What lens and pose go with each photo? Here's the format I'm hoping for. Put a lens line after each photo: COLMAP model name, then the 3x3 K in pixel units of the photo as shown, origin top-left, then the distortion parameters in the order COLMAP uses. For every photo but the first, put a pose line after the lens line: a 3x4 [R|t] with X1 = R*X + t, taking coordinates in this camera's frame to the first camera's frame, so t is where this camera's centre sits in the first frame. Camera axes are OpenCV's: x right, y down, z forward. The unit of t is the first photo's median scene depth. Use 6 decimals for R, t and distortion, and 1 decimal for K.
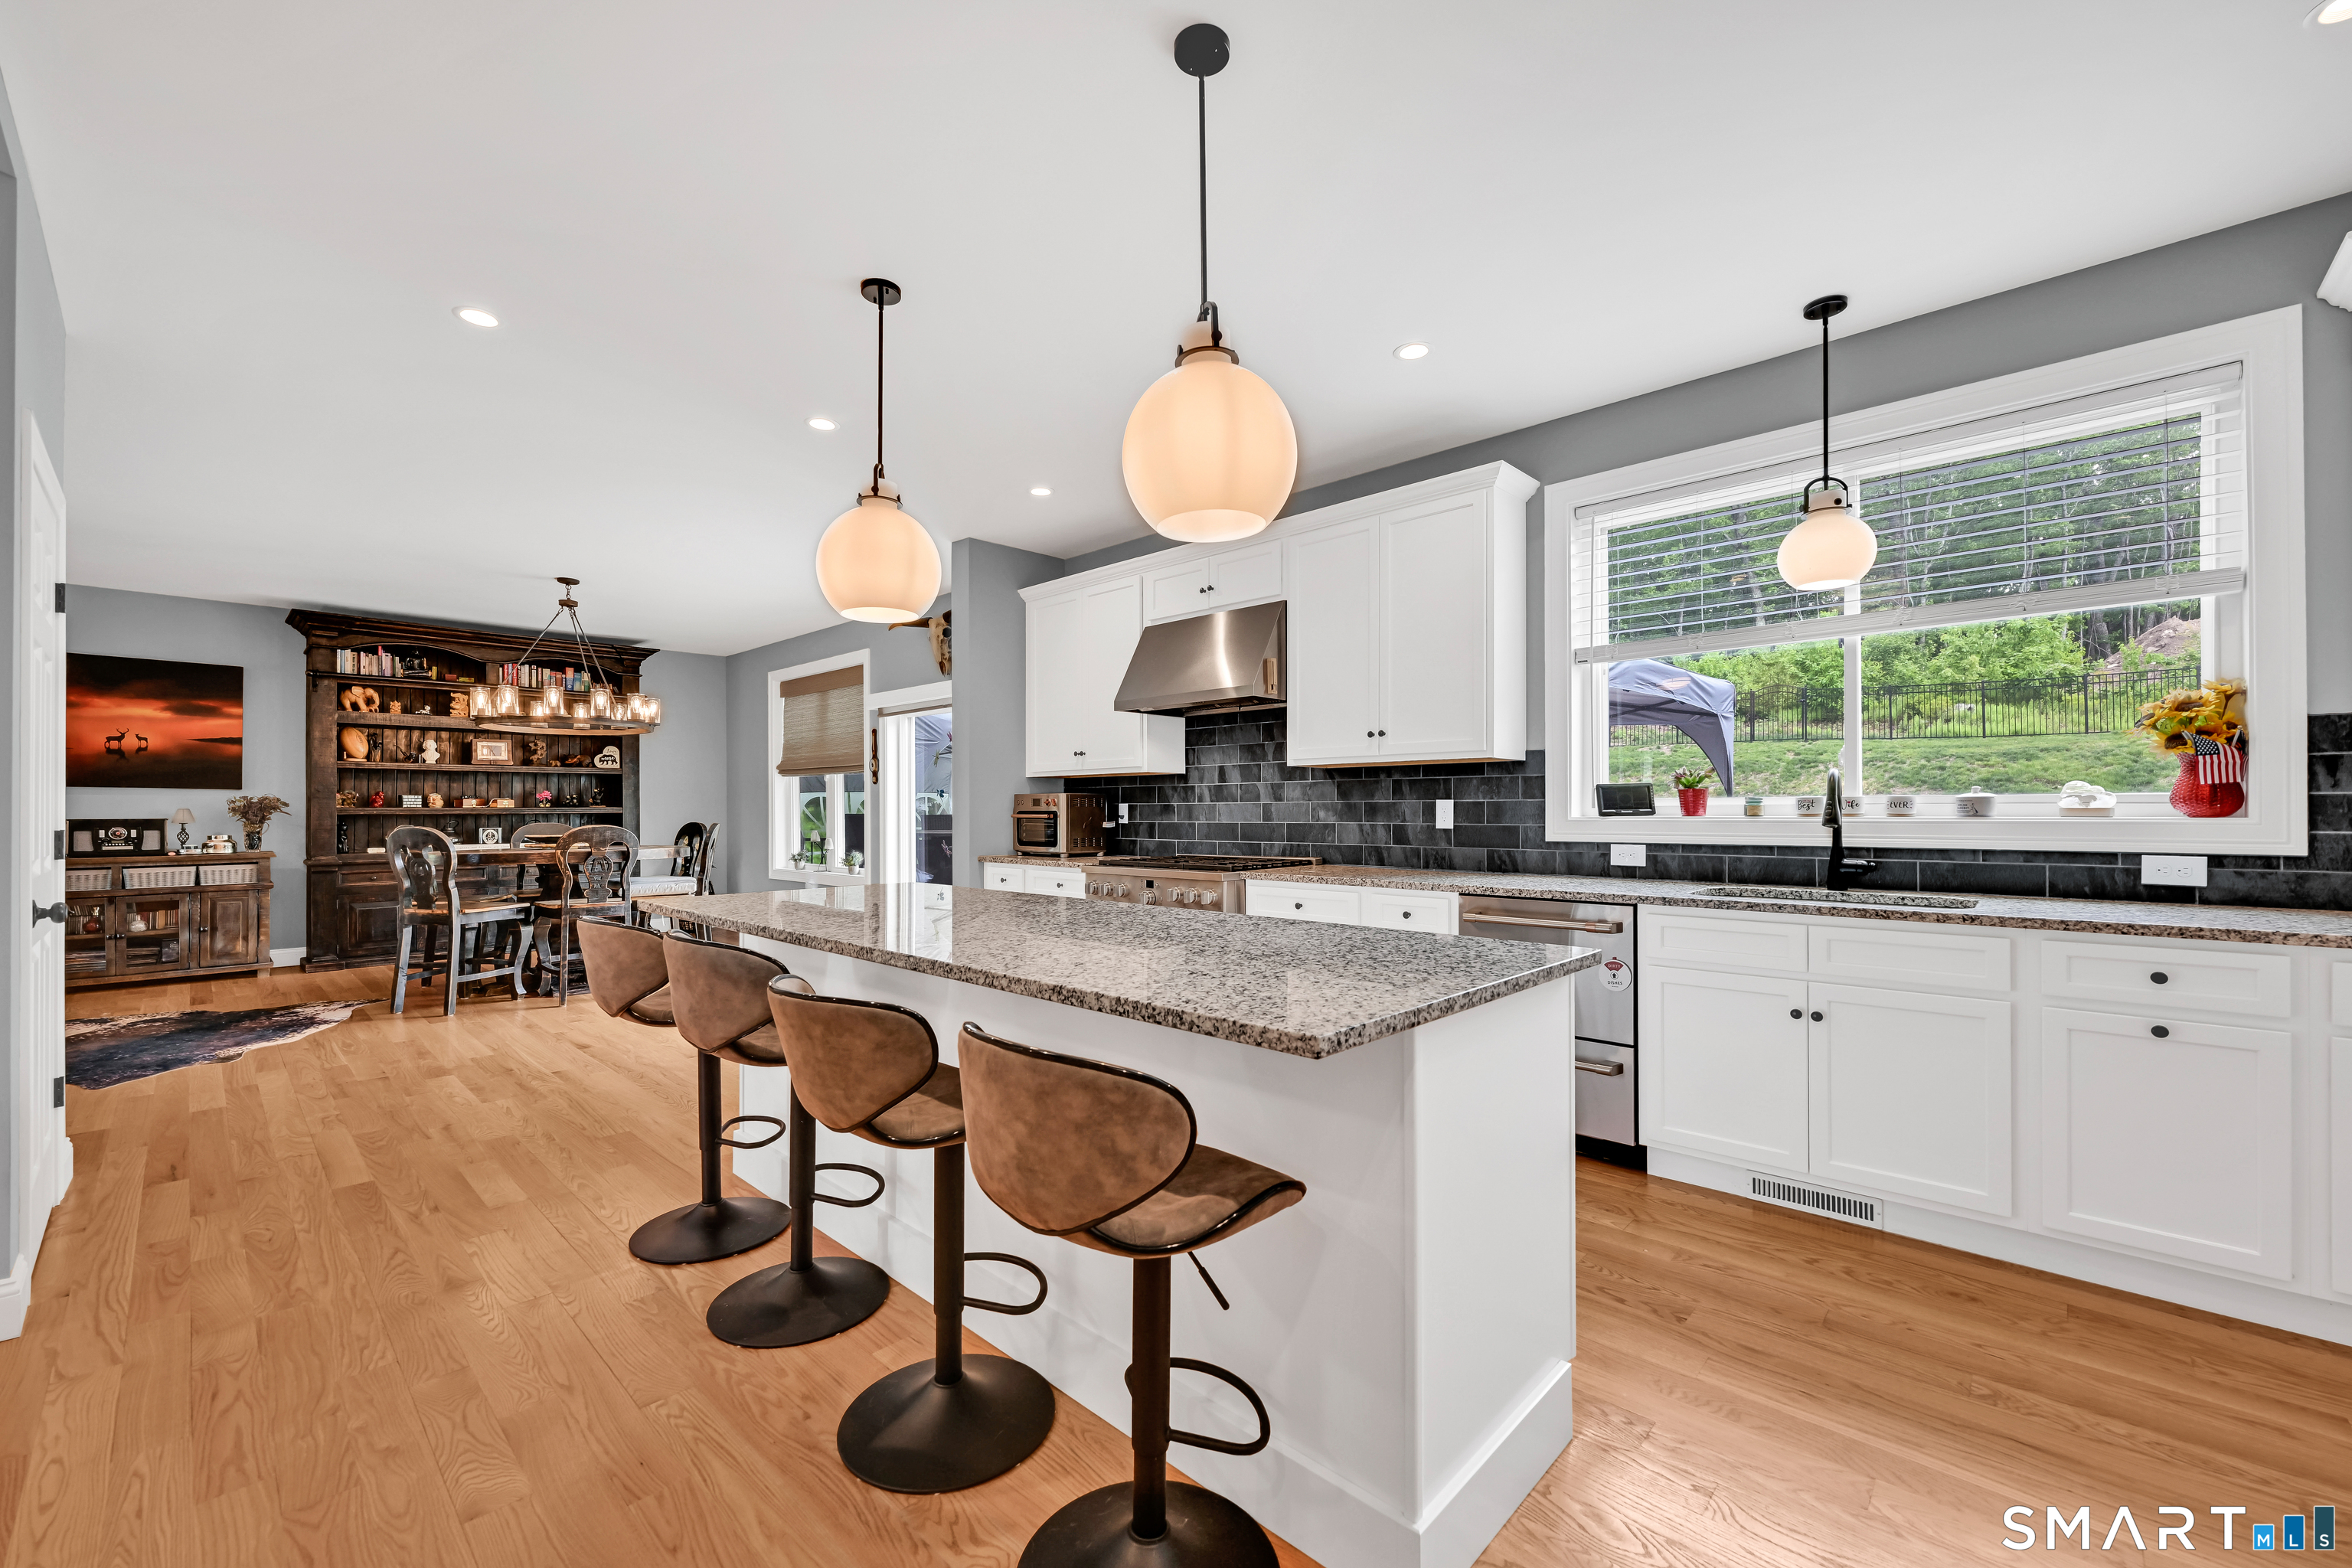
lens RADIAL K [[946.3, 0, 1211.0], [0, 946.3, 802.8], [0, 0, 1]] dist [-0.002938, 0.001021]
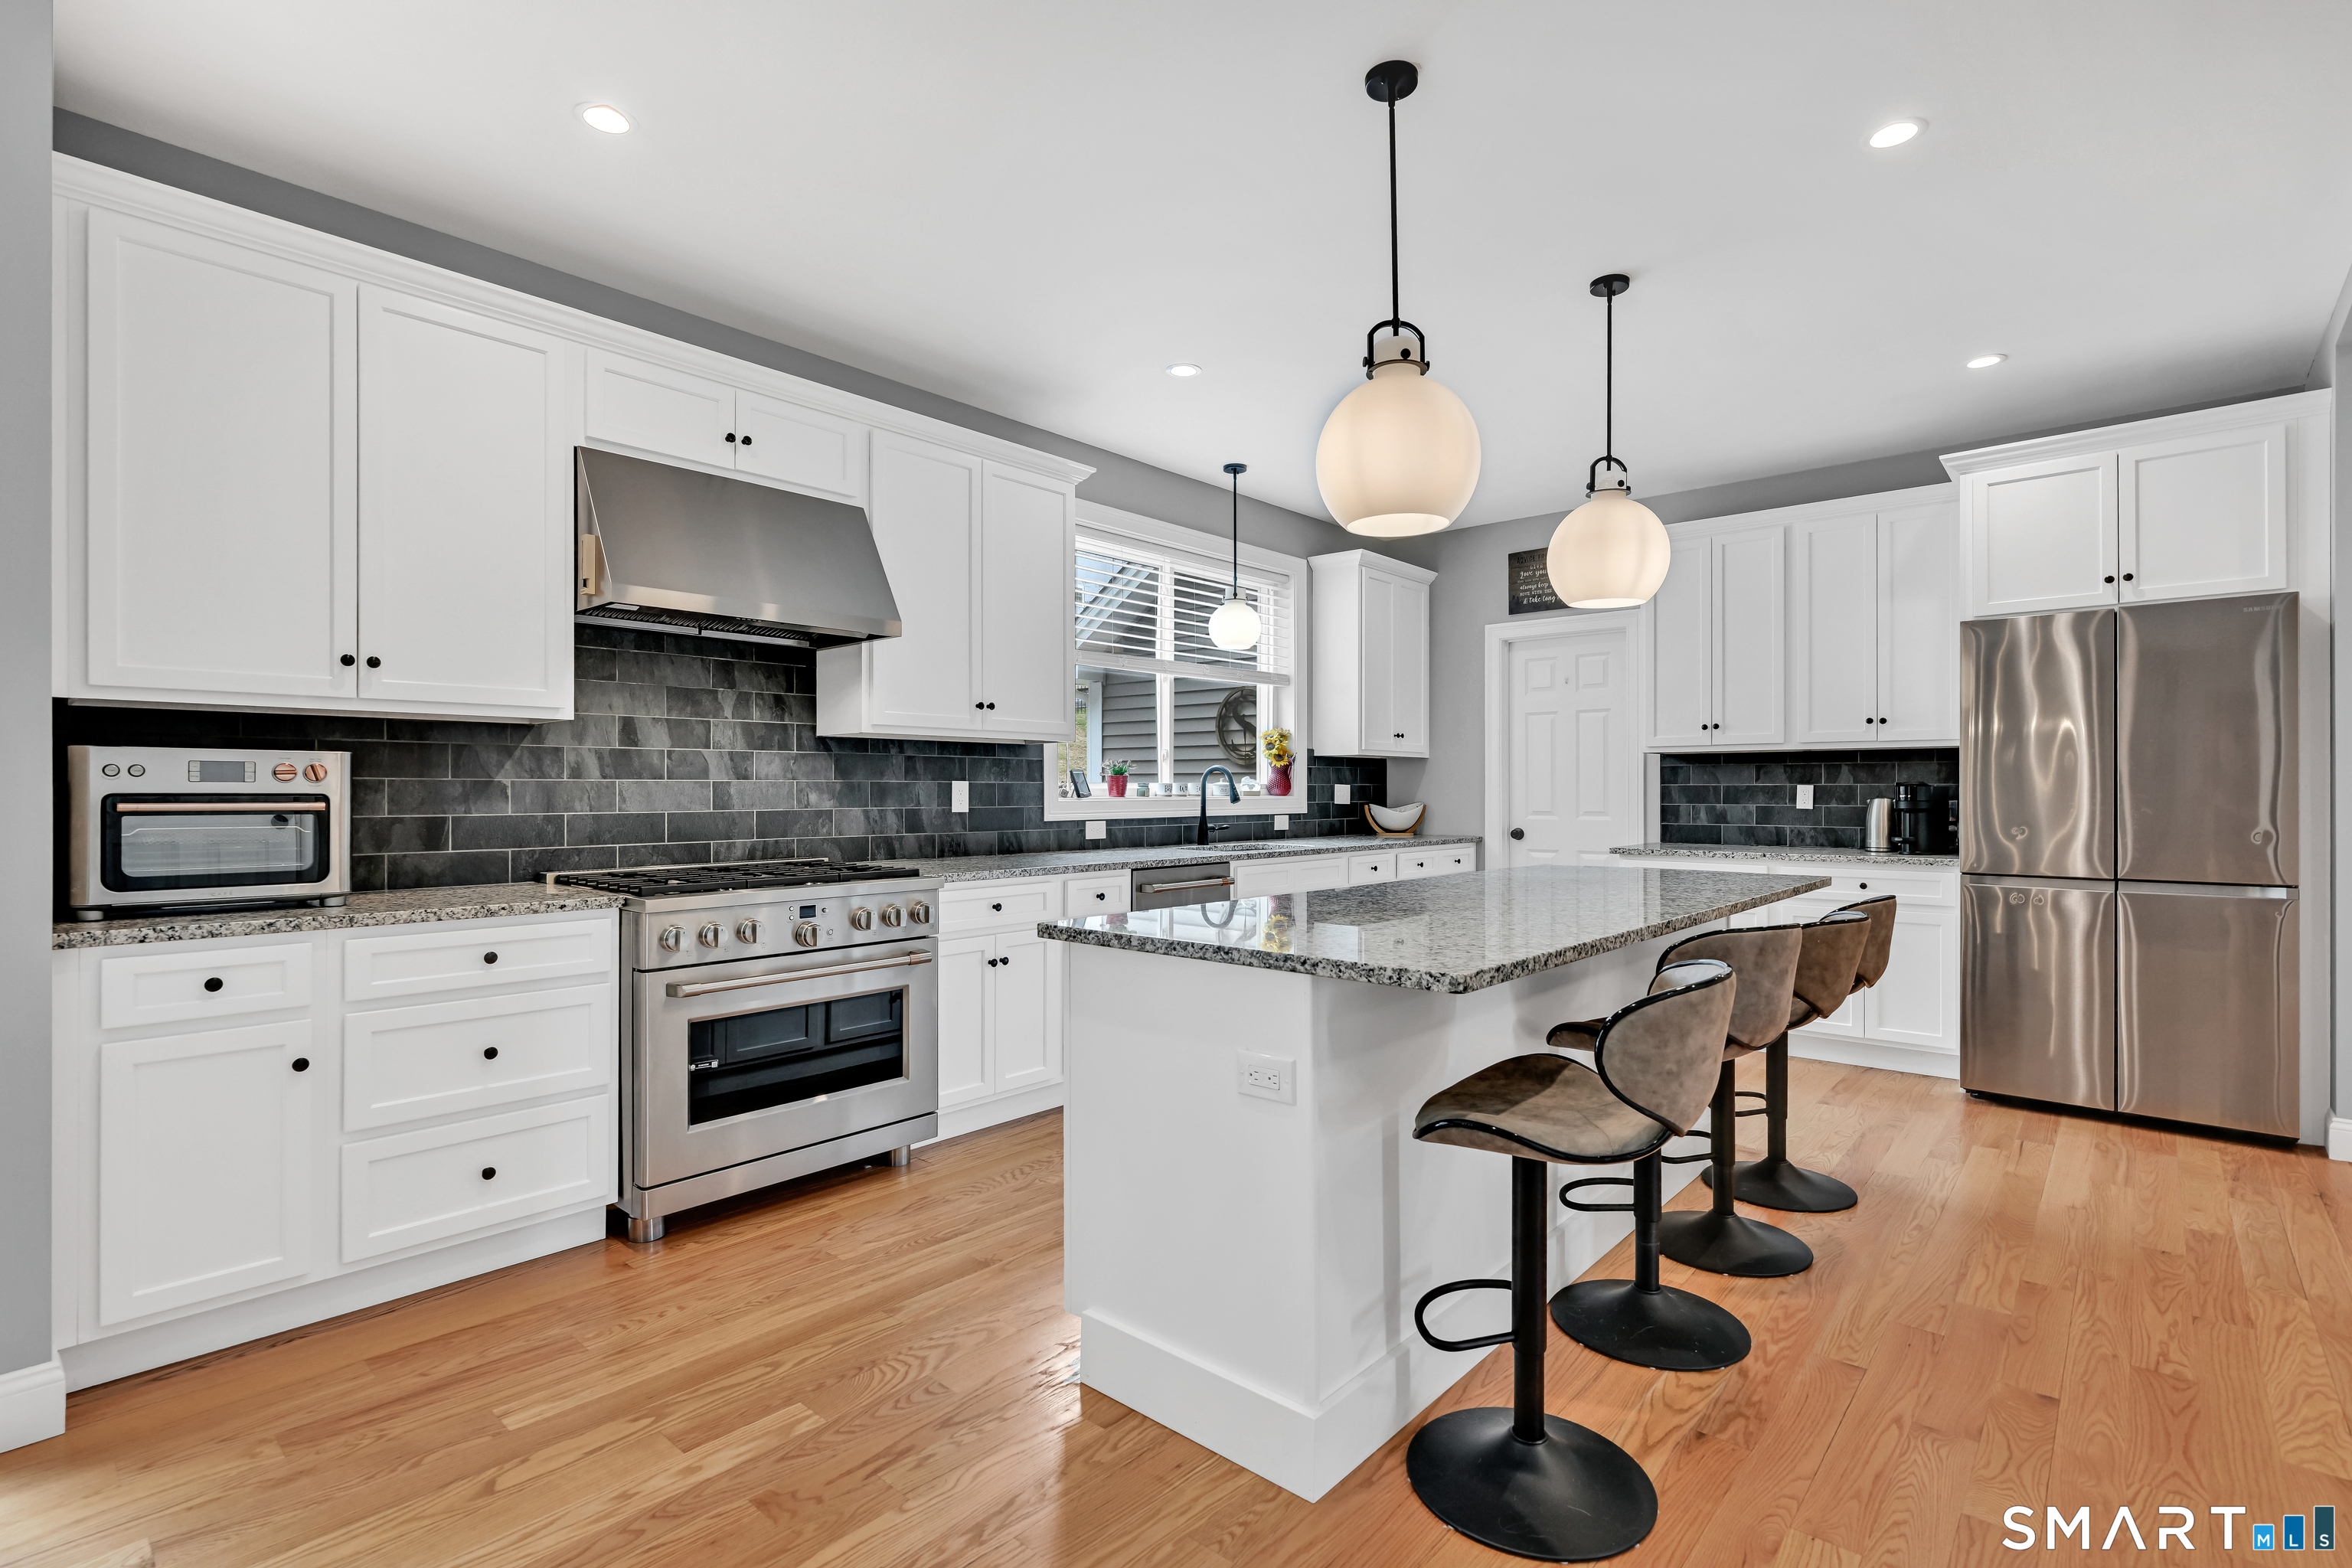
lens RADIAL K [[1096.1, 0, 1167.8], [0, 1096.1, 789.3], [0, 0, 1]] dist [-0.001120, 0.000955]
pose [[-0.016511, 0.001823, 0.999862, -0.594040], [-0.009239, 0.999955, -0.001976, 0.003642], [-0.999821, -0.009270, -0.016493, 0.588600]]
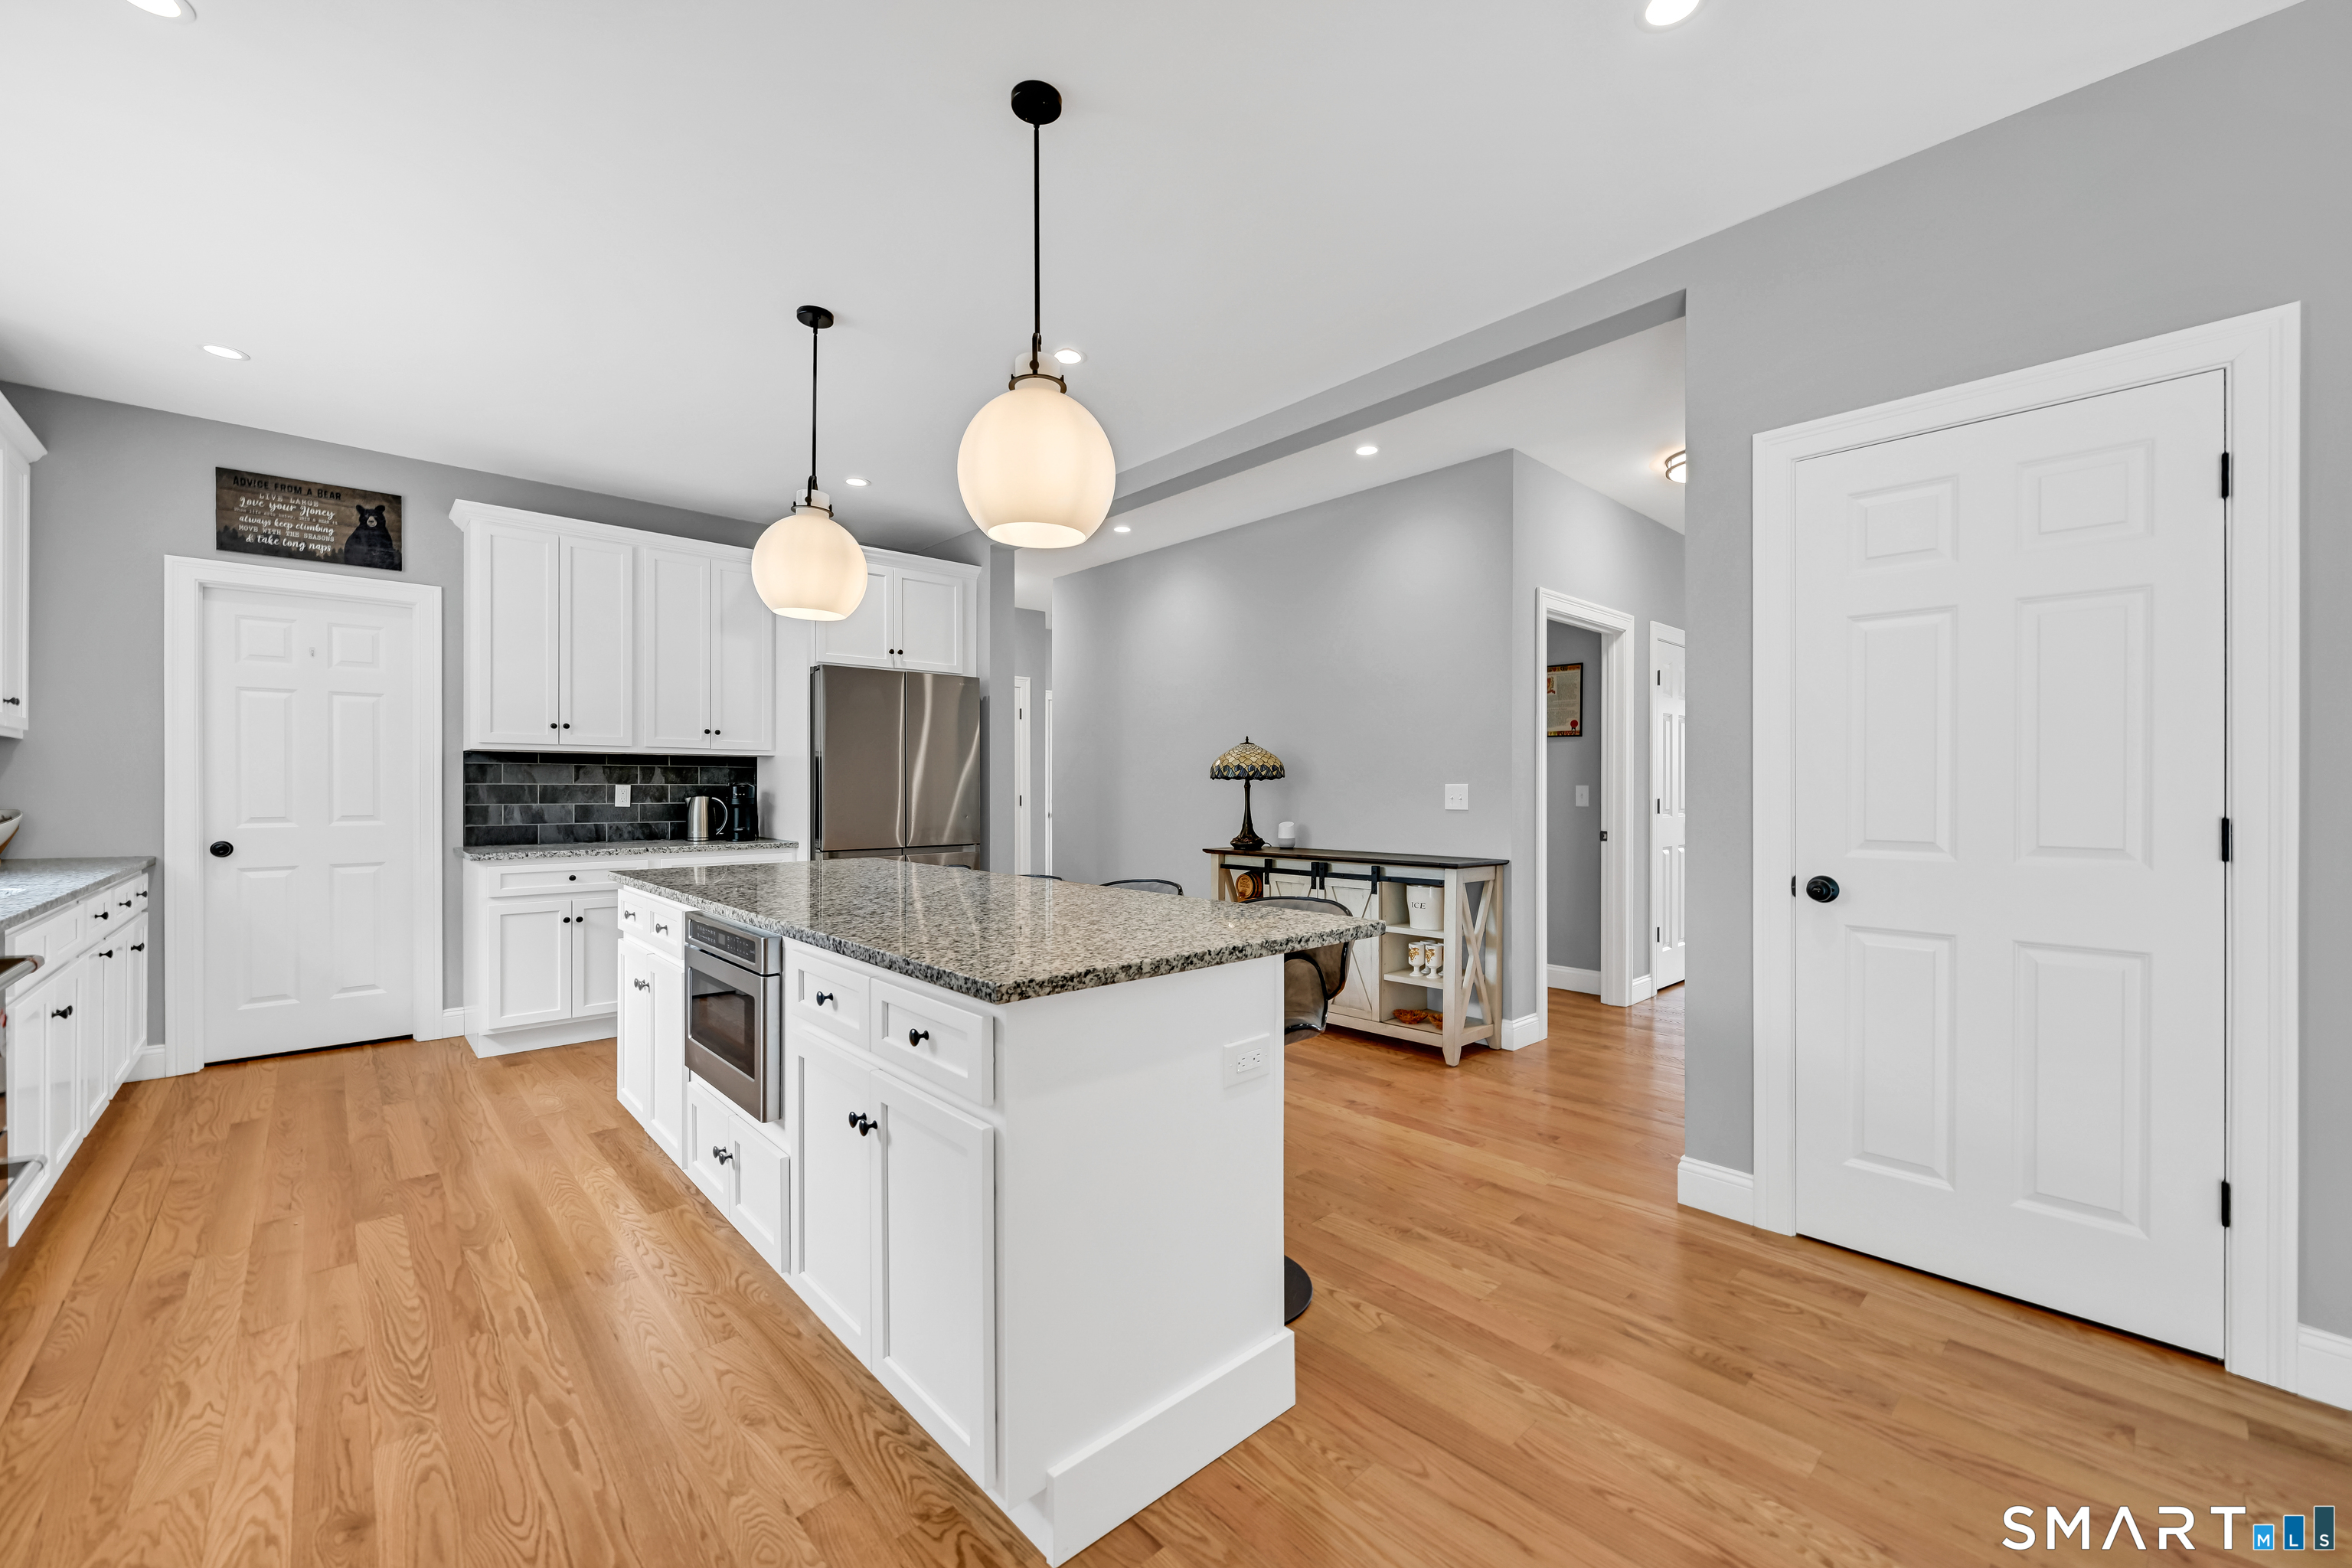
lens RADIAL K [[946.3, 0, 1177.7], [0, 946.3, 789.7], [0, 0, 1]] dist [-0.002938, 0.001021]
pose [[-0.997060, 0.000922, 0.076621, -0.264151], [0.000292, 0.999966, -0.008234, 0.004962], [-0.076626, -0.008187, -0.997026, 0.859476]]
